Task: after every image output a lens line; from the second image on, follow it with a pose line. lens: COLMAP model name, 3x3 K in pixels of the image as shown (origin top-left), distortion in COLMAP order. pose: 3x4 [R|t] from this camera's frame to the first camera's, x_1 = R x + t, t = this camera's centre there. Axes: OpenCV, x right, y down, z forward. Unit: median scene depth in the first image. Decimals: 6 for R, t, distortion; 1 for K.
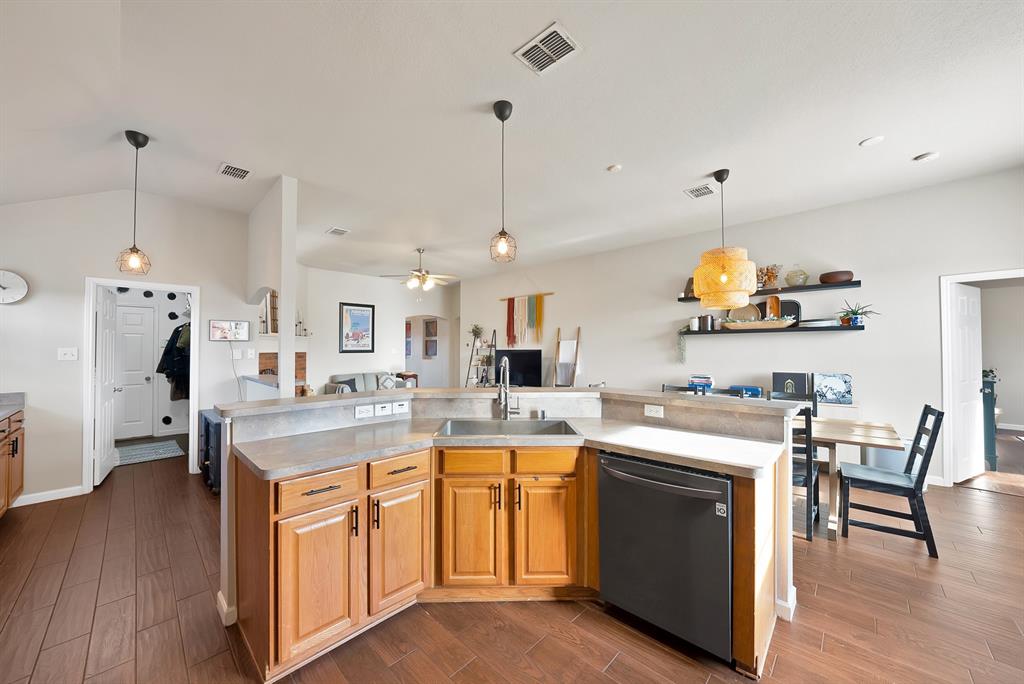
lens RADIAL K [[366.4, 0, 505.7], [0, 366.4, 341.1], [0, 0, 1]] dist [-0.015958, 0.001817]
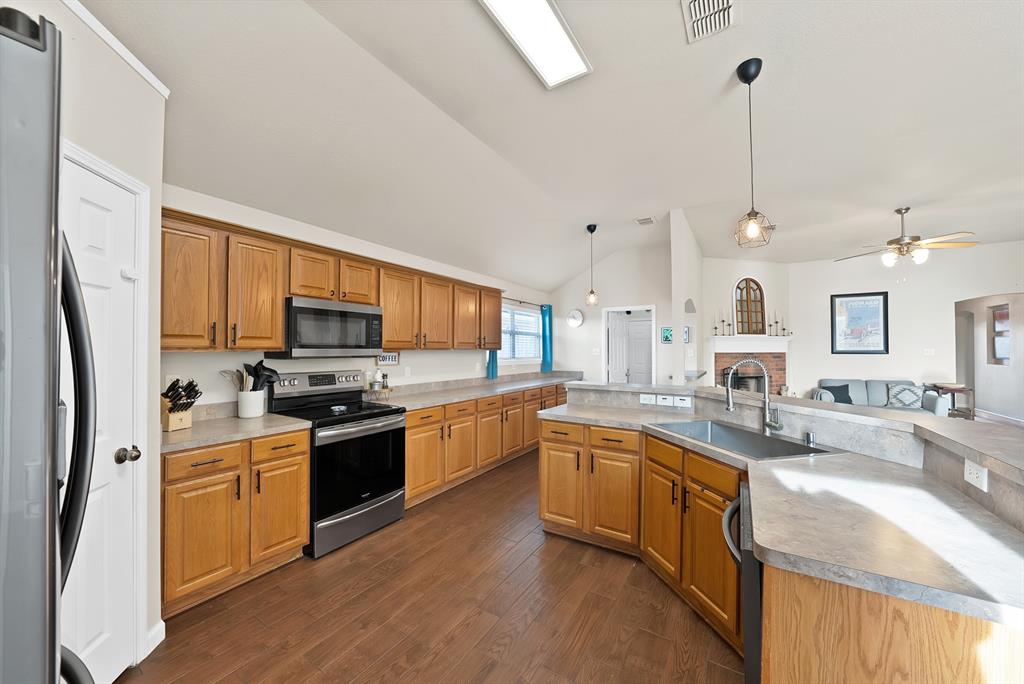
lens RADIAL K [[366.4, 0, 517.2], [0, 366.4, 345.1], [0, 0, 1]] dist [-0.015958, 0.001817]
pose [[0.222433, -0.010925, -0.974887, 0.324736], [0.020452, 0.999769, -0.006537, 0.003422], [0.974733, -0.018485, 0.222605, 0.128843]]
